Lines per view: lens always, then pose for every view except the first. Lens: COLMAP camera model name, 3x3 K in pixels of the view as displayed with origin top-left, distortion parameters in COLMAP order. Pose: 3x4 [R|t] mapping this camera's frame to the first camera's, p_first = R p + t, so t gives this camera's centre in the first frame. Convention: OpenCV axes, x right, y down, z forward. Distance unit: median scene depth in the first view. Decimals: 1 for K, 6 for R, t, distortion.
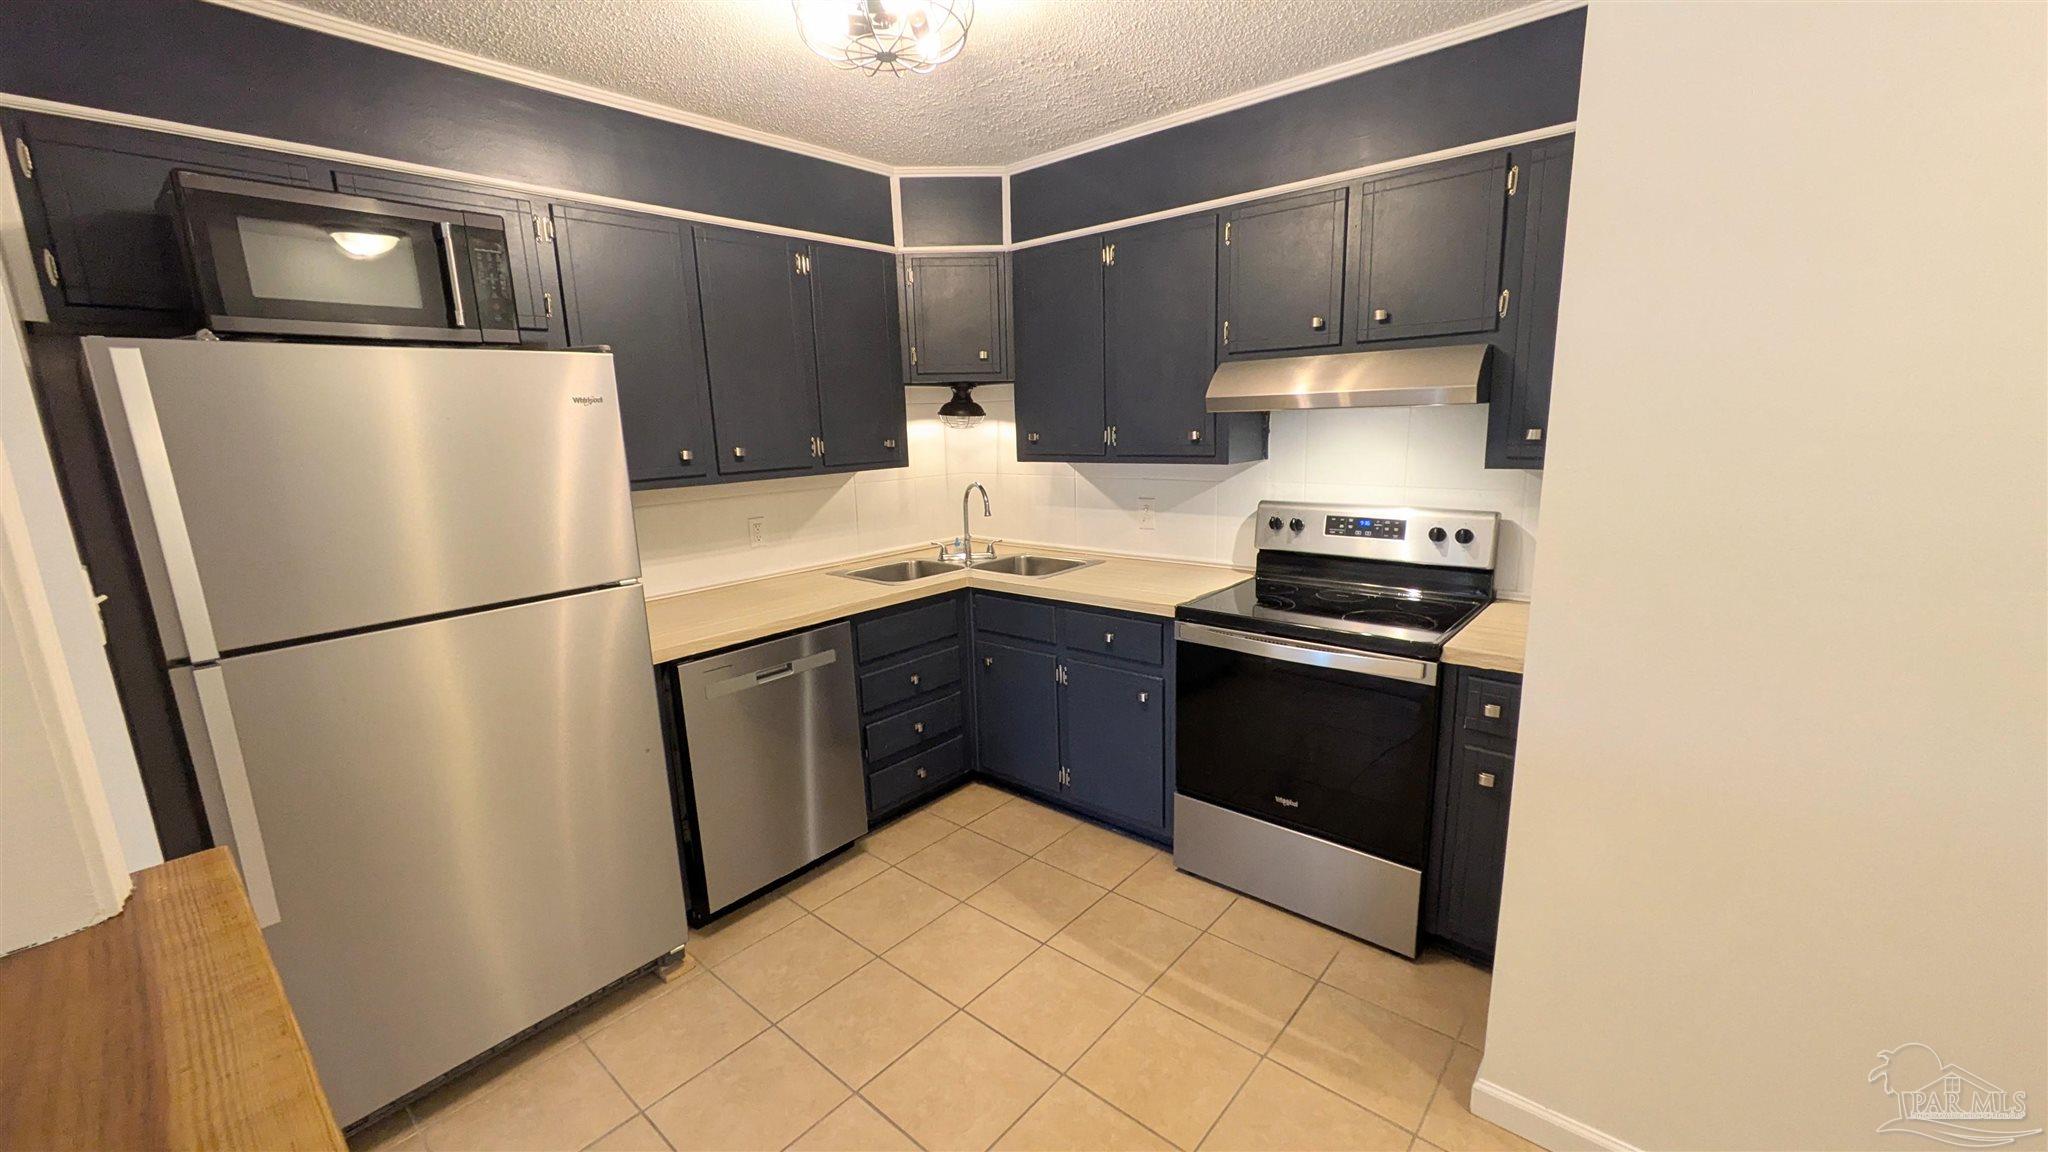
lens RADIAL K [[800.5, 0, 1027.3], [0, 800.5, 580.5], [0, 0, 1]] dist [0.000114, -0.000202]
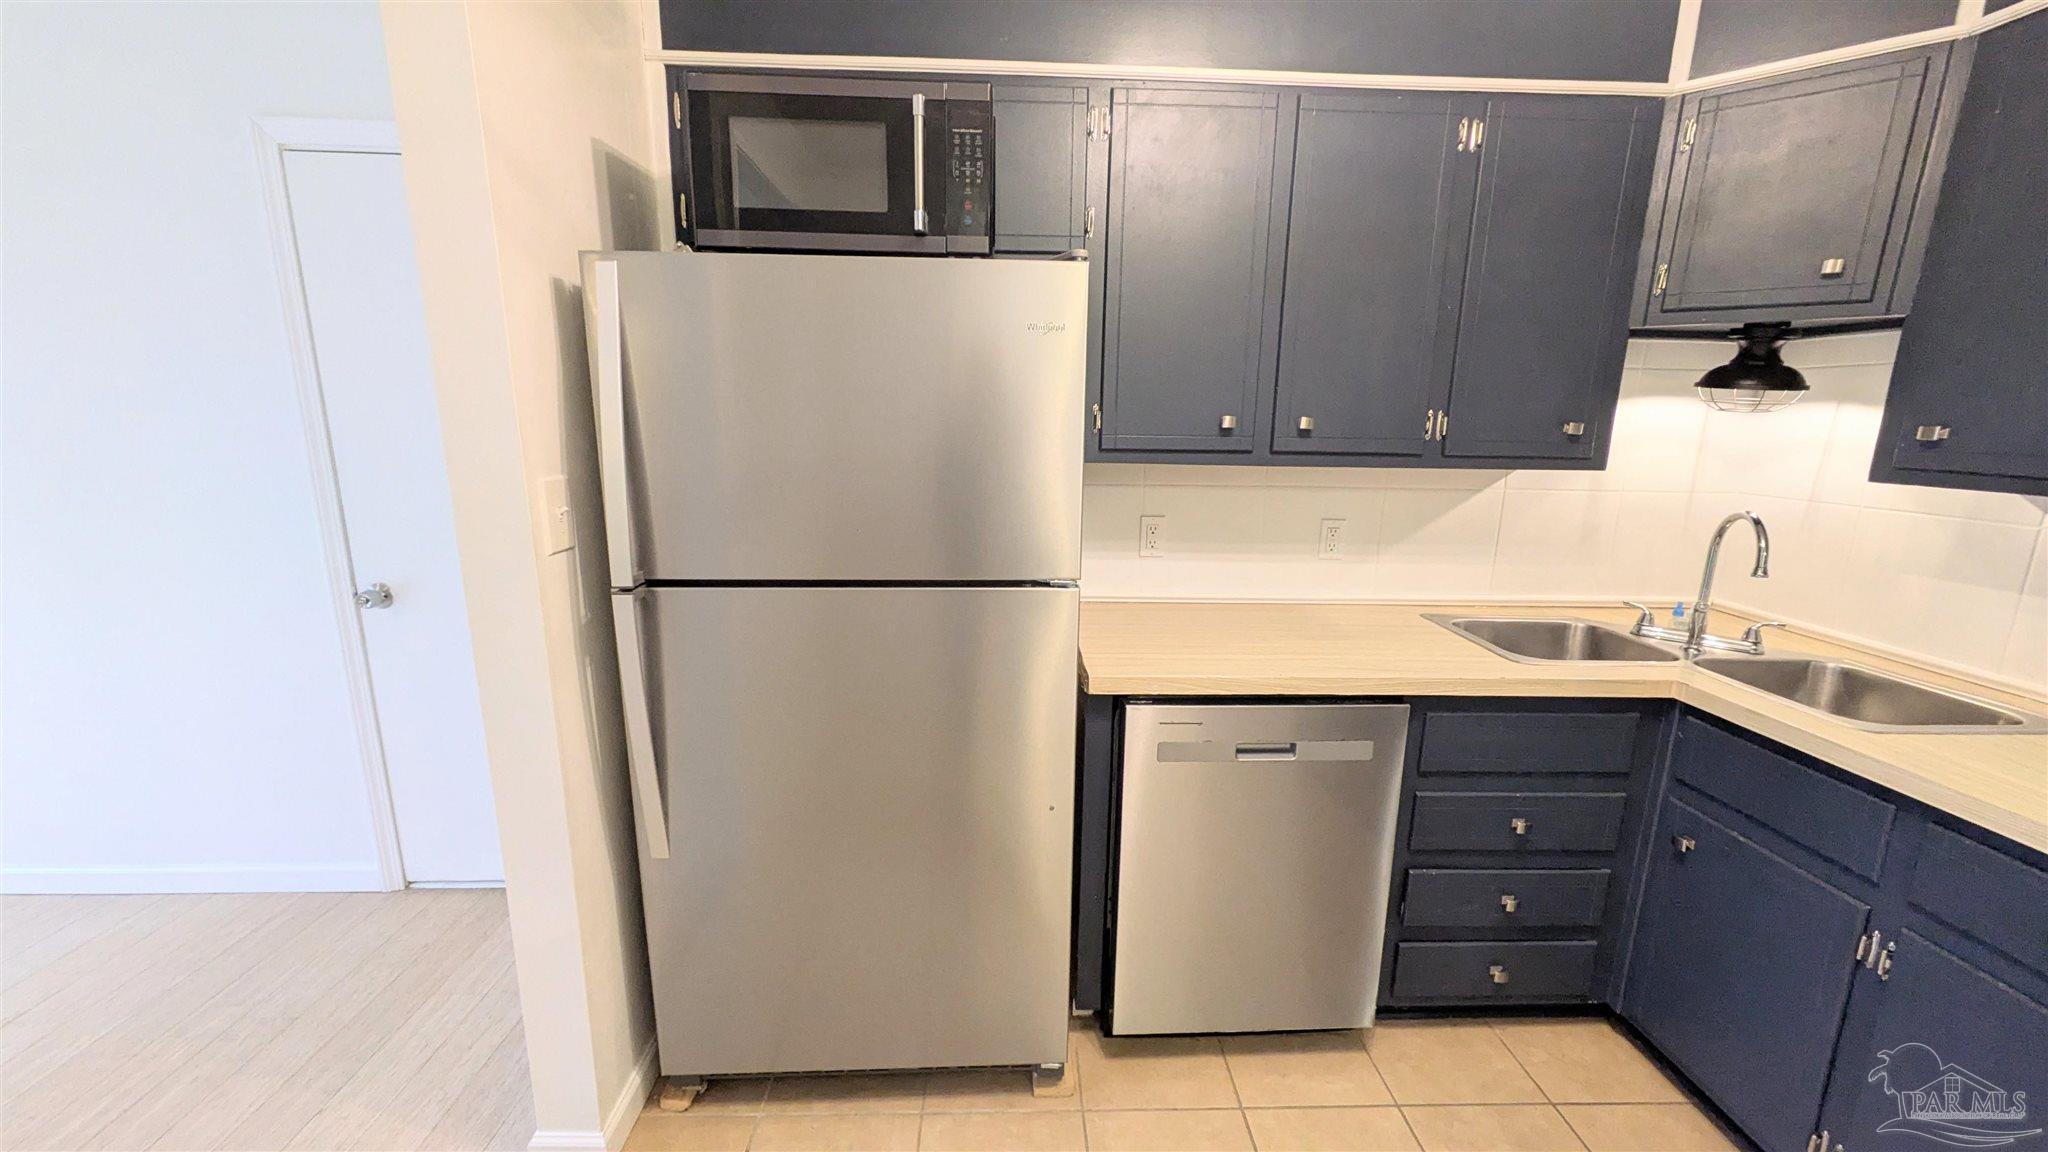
lens RADIAL K [[794.1, 0, 1029.9], [0, 794.1, 579.1], [0, 0, 1]] dist [0.000160, -0.000001]
pose [[0.678107, 0.194292, -0.708817, -0.004562], [-0.184996, 0.978495, 0.091231, -0.042312], [0.711300, 0.069264, 0.699468, 0.324387]]
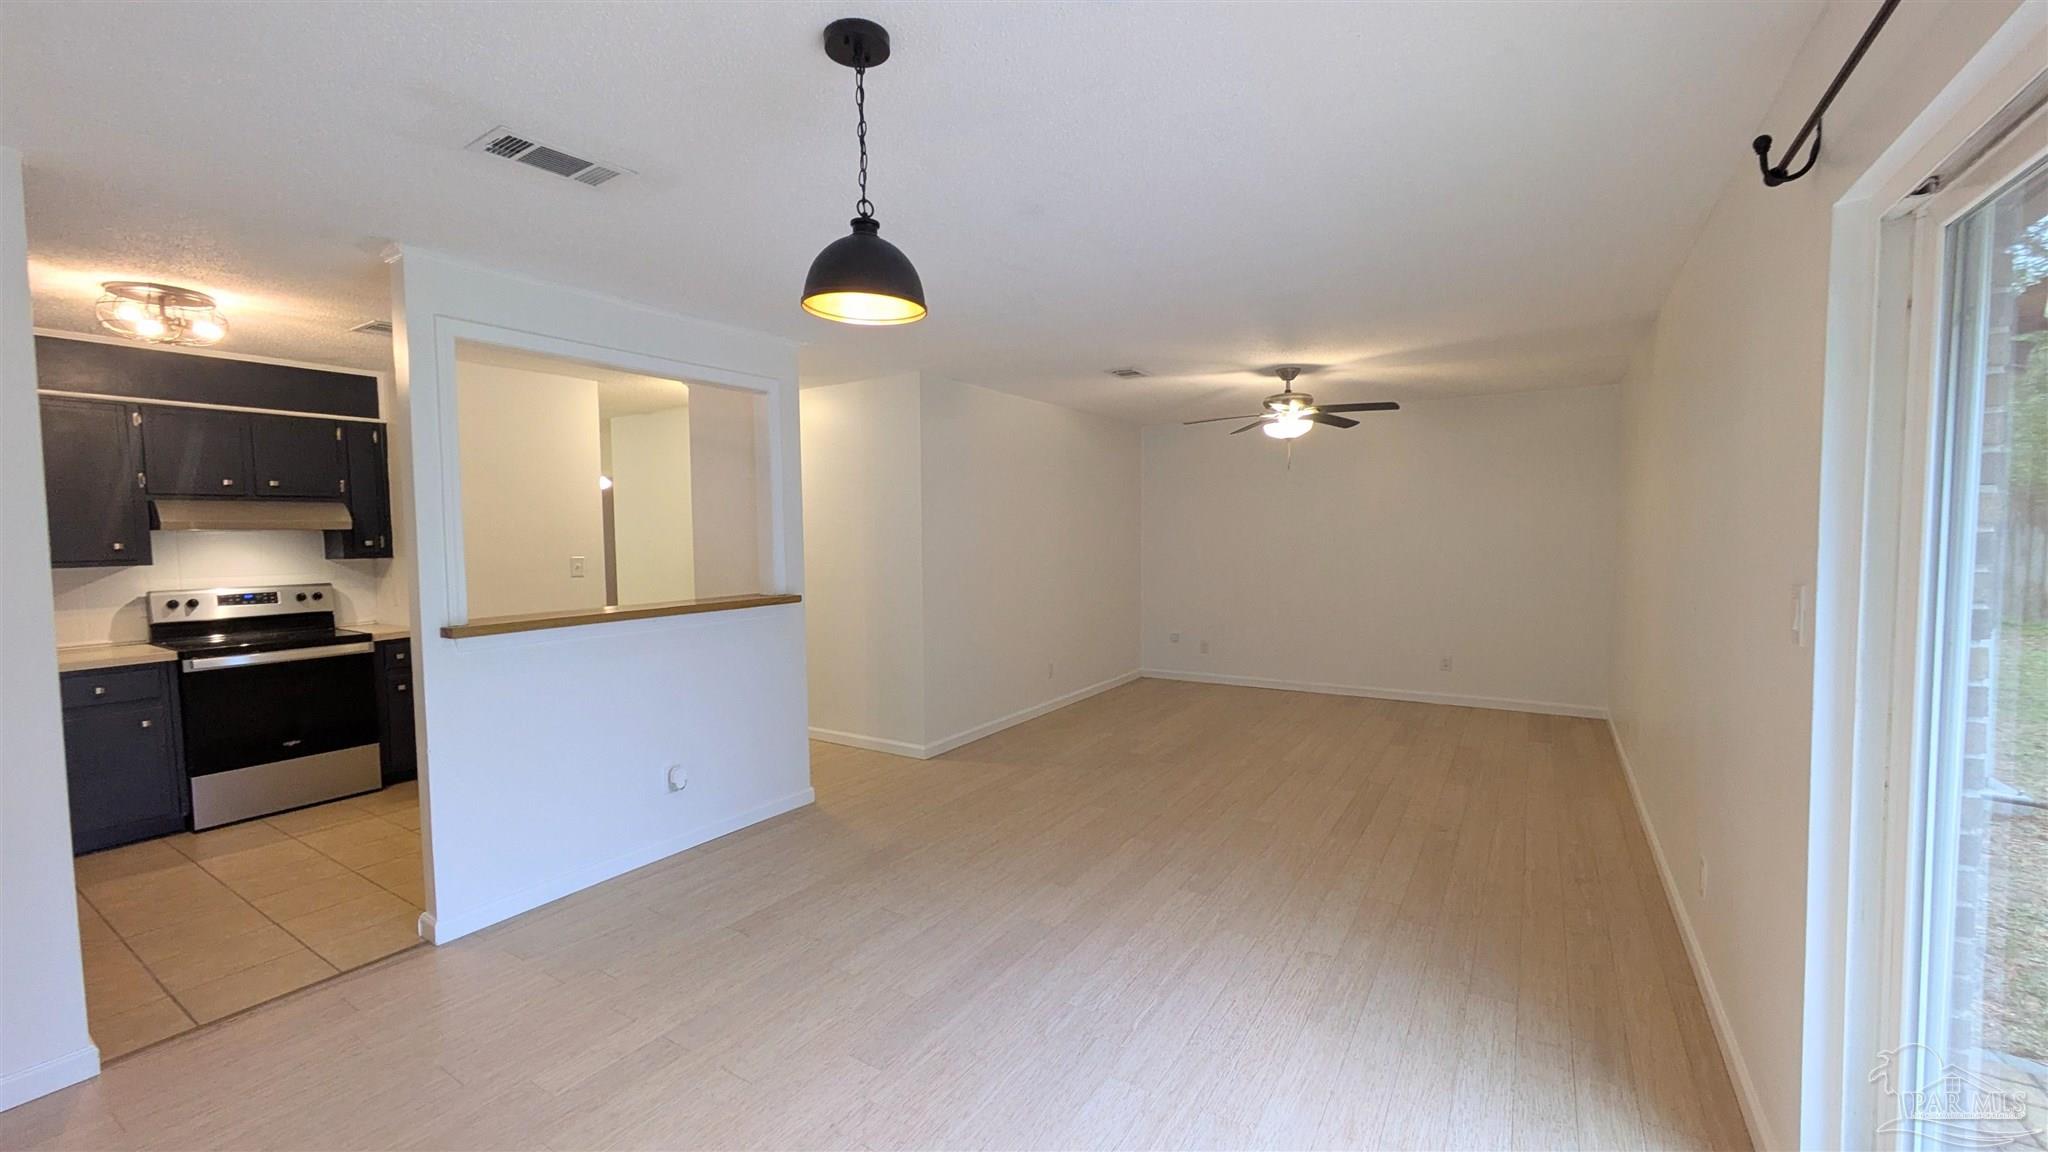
lens RADIAL K [[802.9, 0, 1035.1], [0, 802.9, 575.5], [0, 0, 1]] dist [0.000139, -0.000088]
pose [[-0.147961, -0.021699, 0.988755, -1.373490], [0.217545, 0.974559, 0.053942, 0.142341], [-0.964770, 0.223080, -0.139476, -0.358157]]
